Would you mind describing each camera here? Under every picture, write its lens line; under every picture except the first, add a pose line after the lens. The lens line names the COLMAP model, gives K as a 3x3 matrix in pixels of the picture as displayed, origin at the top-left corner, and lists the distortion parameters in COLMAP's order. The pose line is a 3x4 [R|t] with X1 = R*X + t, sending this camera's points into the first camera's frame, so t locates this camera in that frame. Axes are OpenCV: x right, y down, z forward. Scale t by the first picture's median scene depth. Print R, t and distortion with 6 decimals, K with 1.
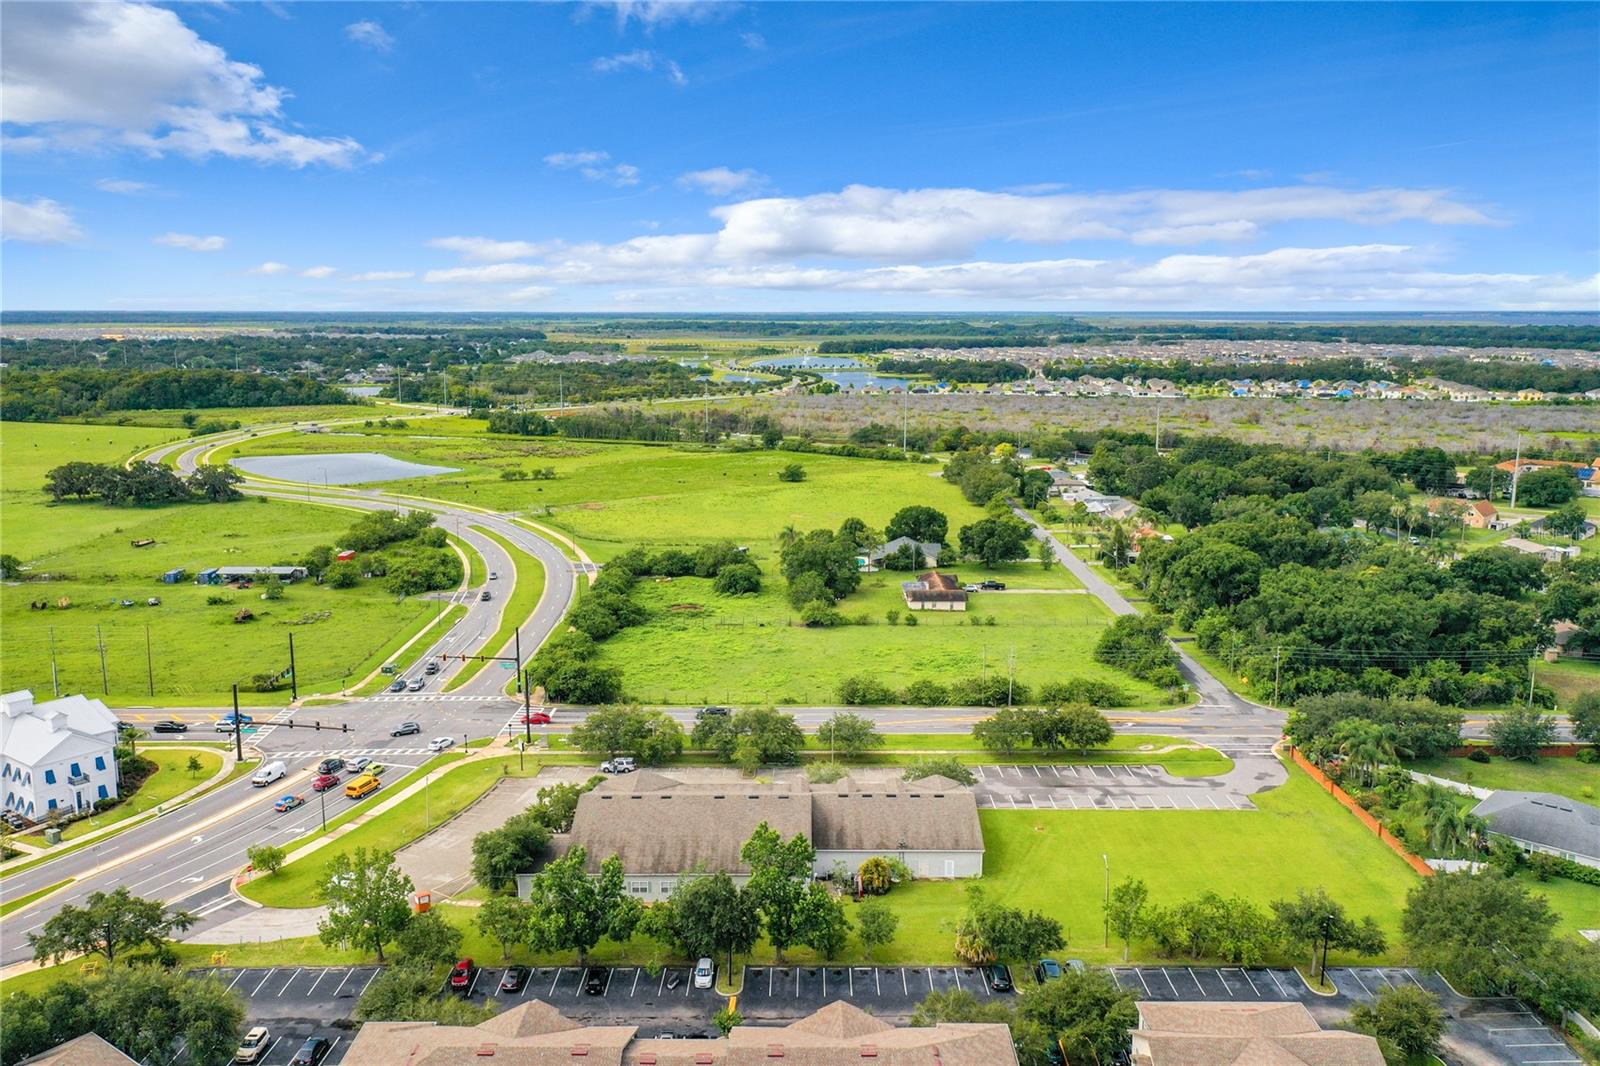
lens RADIAL K [[1293.1, 0, 797.9], [0, 1293.1, 531.2], [0, 0, 1]] dist [0.012785, 0.006041]
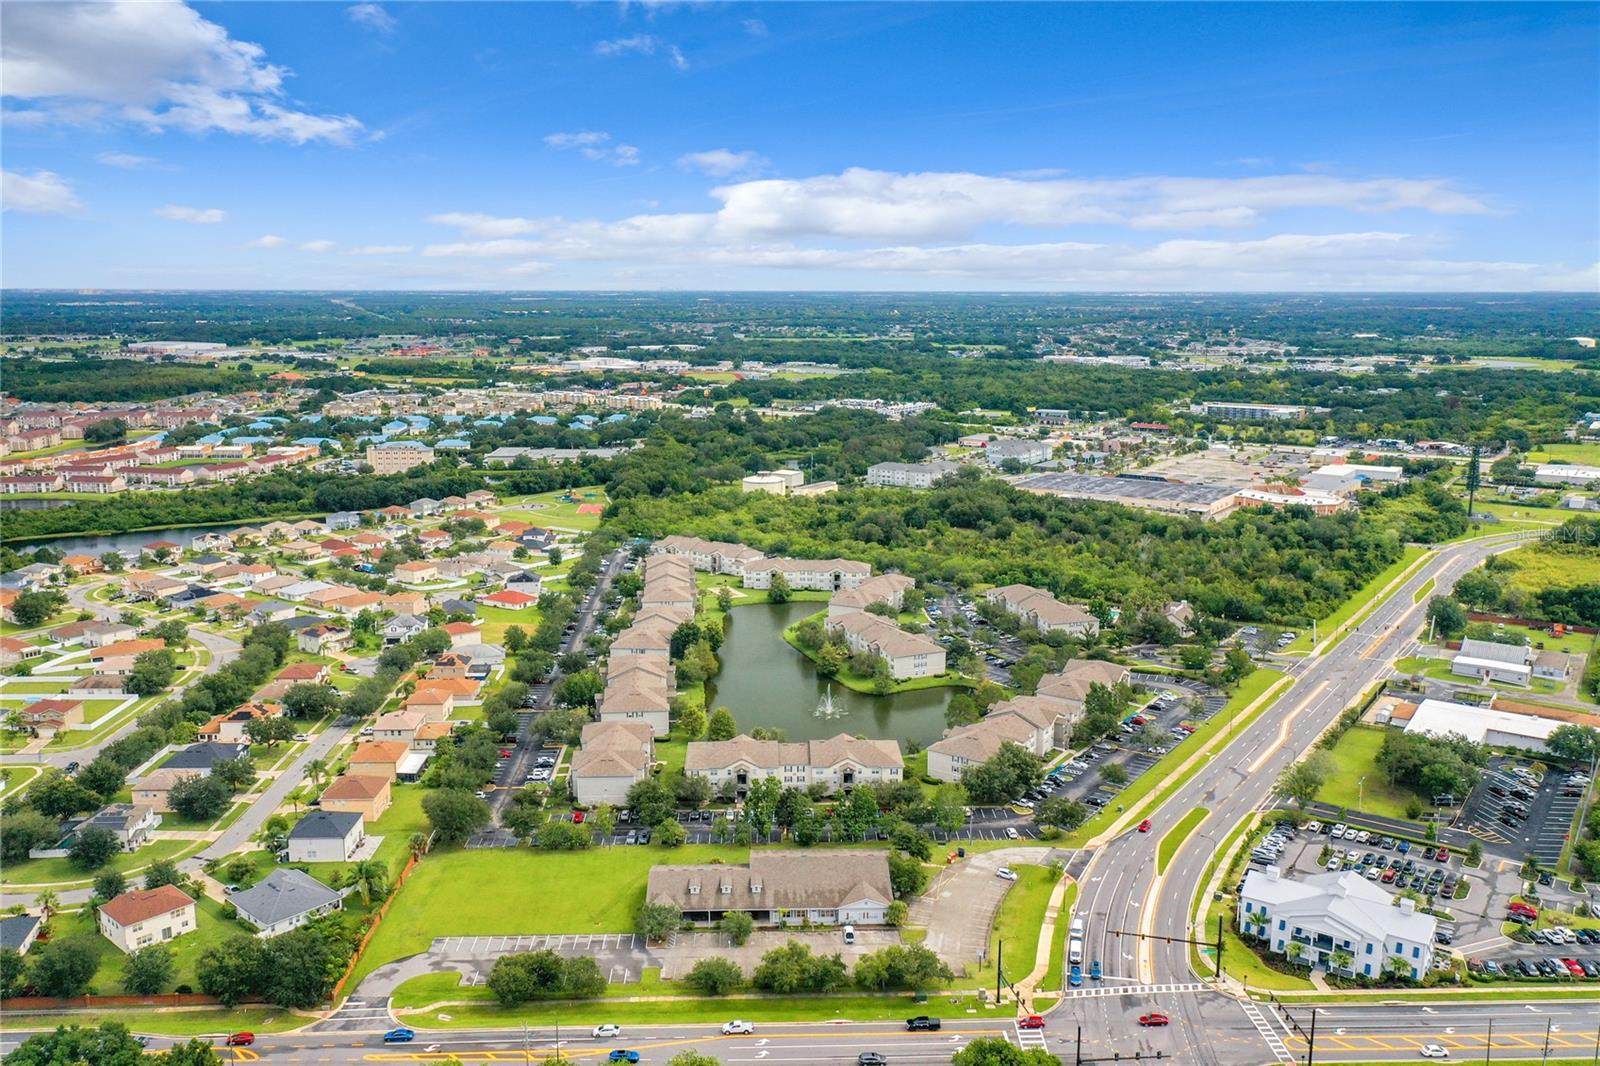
lens RADIAL K [[1293.1, 0, 797.9], [0, 1293.1, 531.2], [0, 0, 1]] dist [0.012785, 0.006041]
pose [[-0.999393, 0.004745, -0.034525, 0.002678], [-0.007675, 0.936399, 0.350854, -0.556590], [0.033994, 0.350906, -0.935793, 1.725341]]
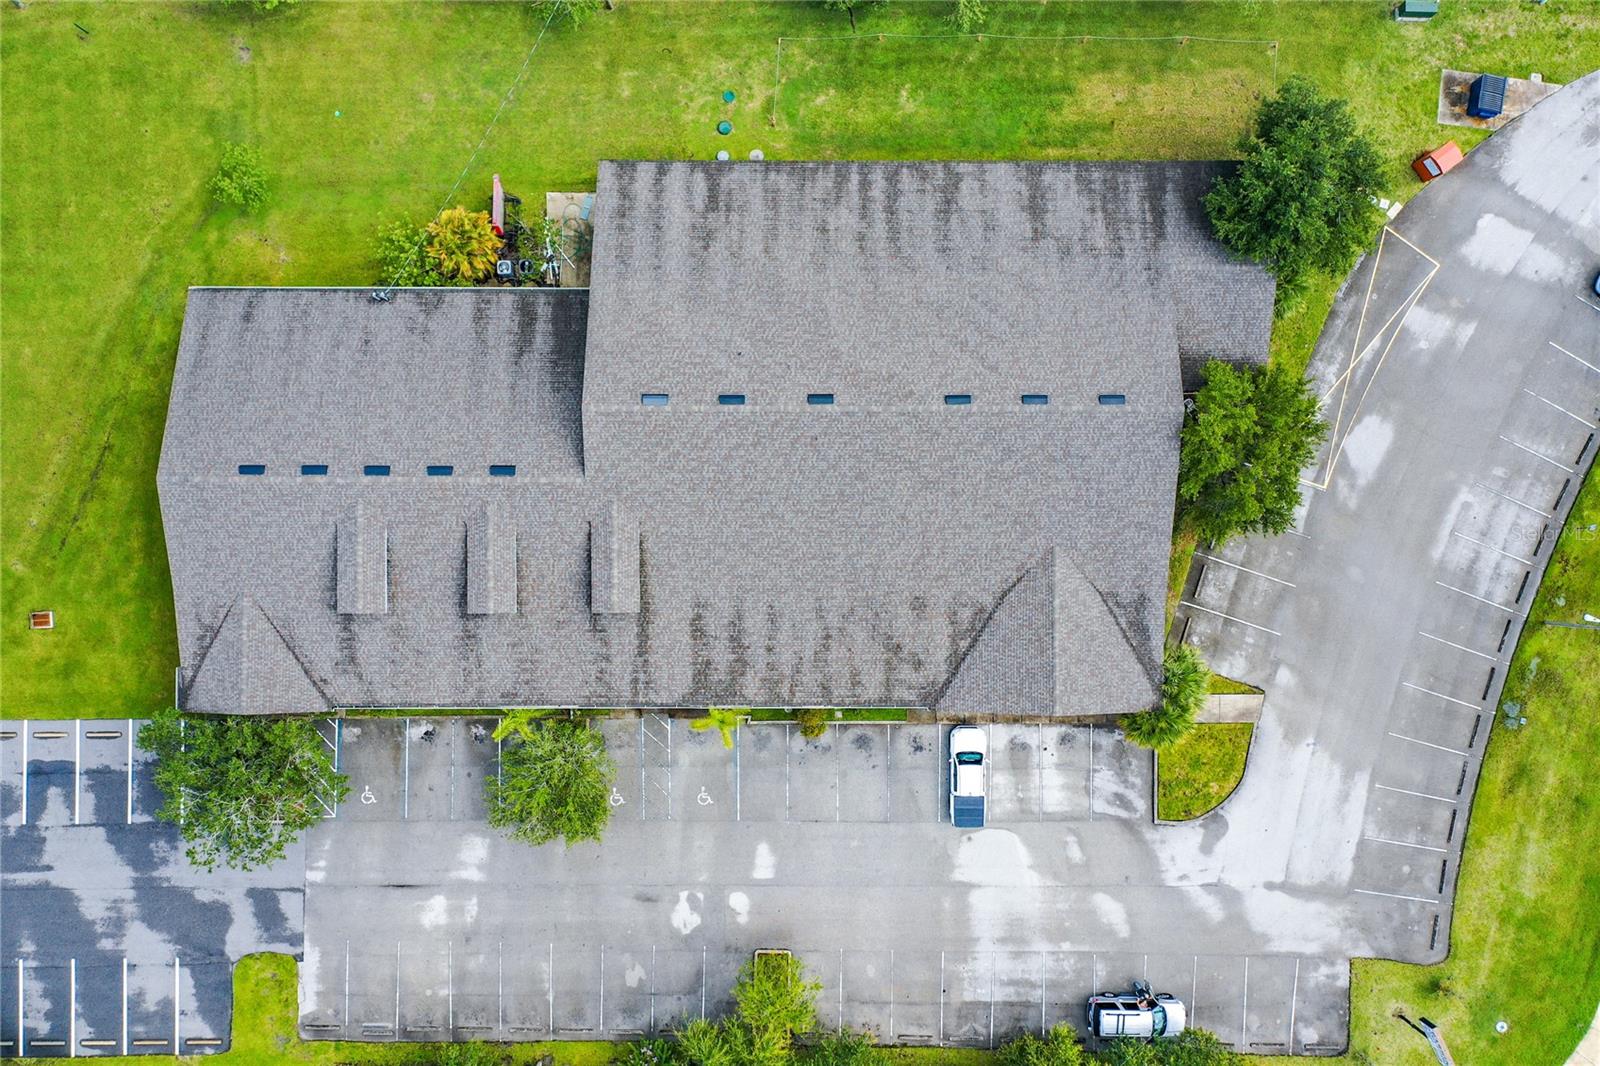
lens RADIAL K [[1295.9, 0, 797.2], [0, 1295.9, 534.0], [0, 0, 1]] dist [0.008498, 0.014385]
pose [[-0.999990, -0.001125, -0.004271, -0.036960], [-0.004034, -0.160800, 0.986979, -0.129940], [-0.001797, 0.986986, 0.160794, 0.693517]]
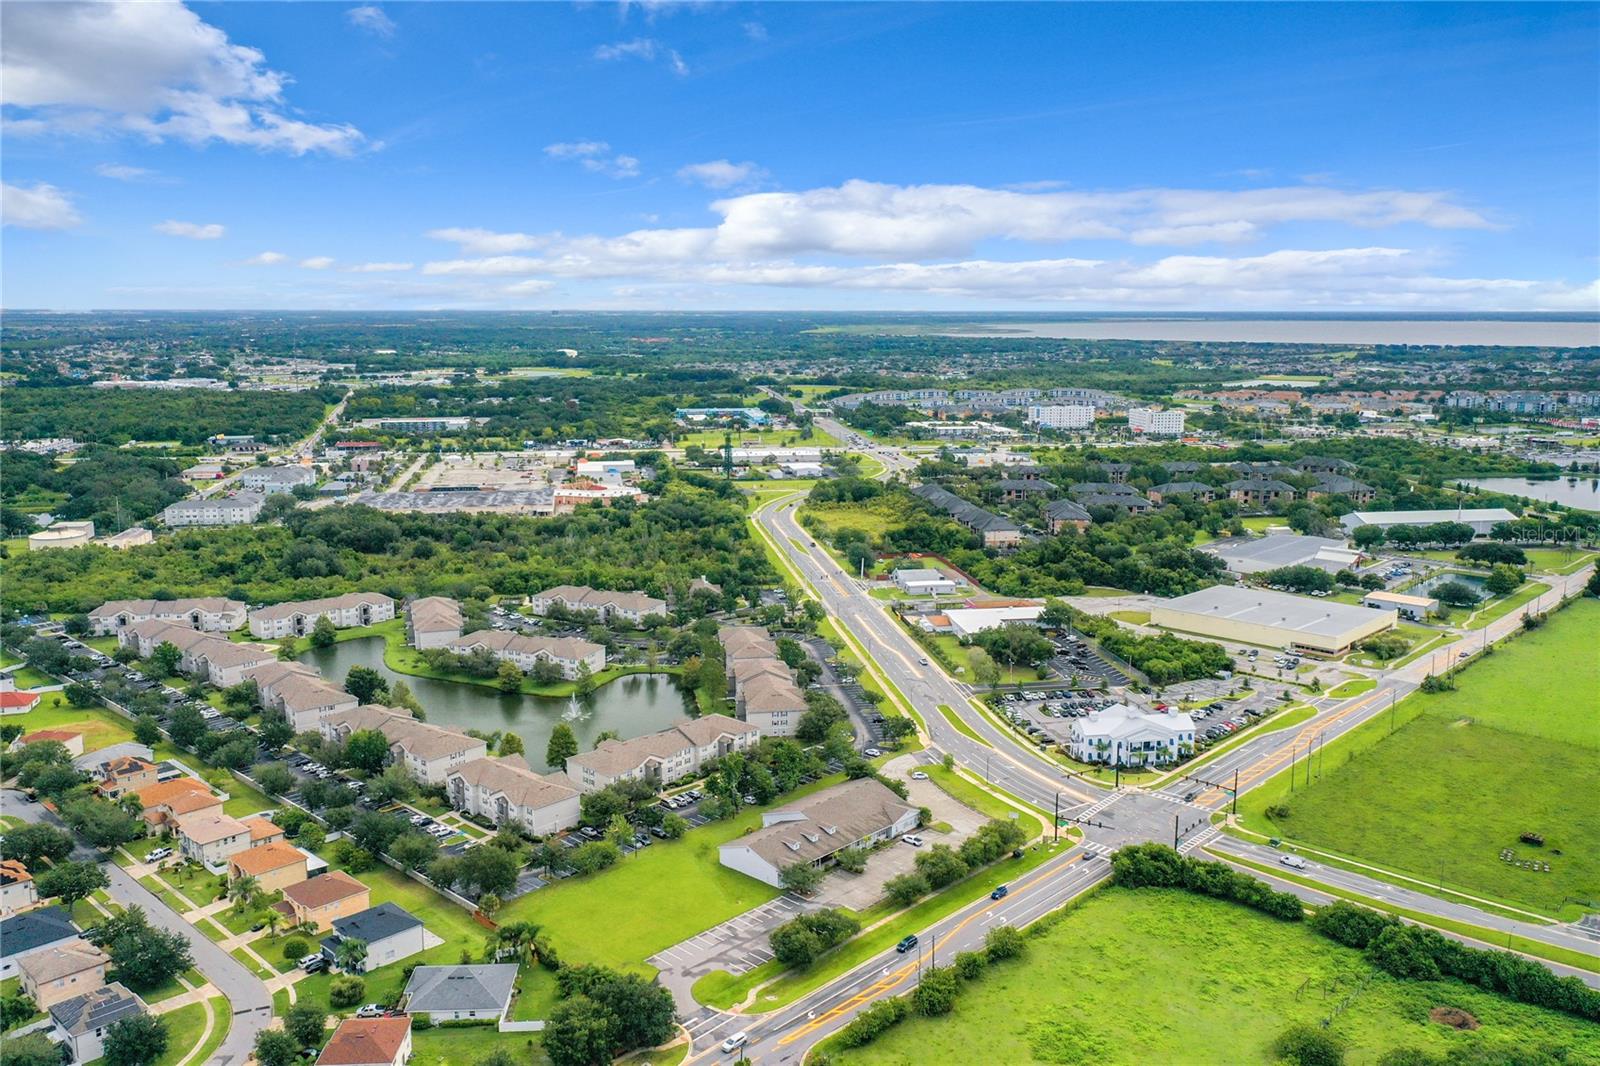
lens RADIAL K [[1282.4, 0, 793.7], [0, 1282.4, 580.8], [0, 0, 1]] dist [0.012455, 0.006209]
pose [[-0.690432, 0.150706, -0.707525, 0.932597], [-0.124740, 0.938605, 0.321652, -0.518326], [0.712562, 0.310335, -0.629244, 1.483126]]
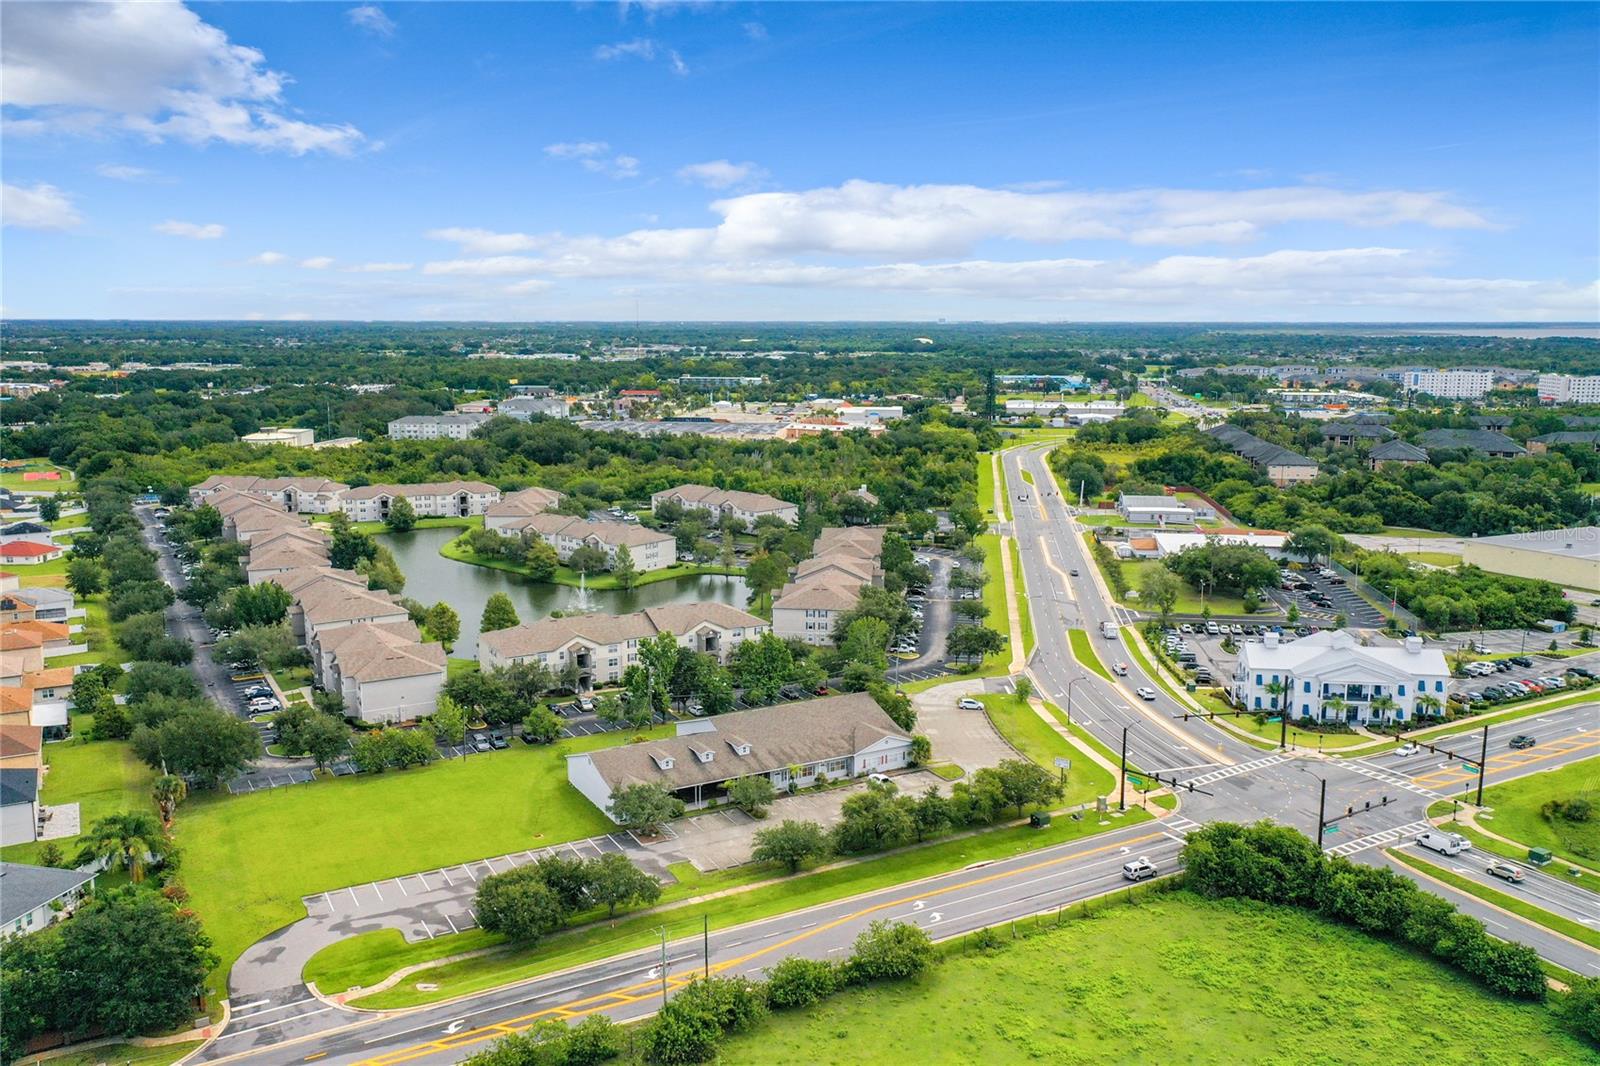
lens RADIAL K [[1286.2, 0, 798.1], [0, 1286.2, 536.0], [0, 0, 1]] dist [0.011644, 0.009494]
pose [[-0.871146, 0.079873, -0.484485, 0.367576], [-0.086405, 0.946349, 0.311380, -0.249288], [0.483362, 0.313119, -0.817507, 1.415889]]
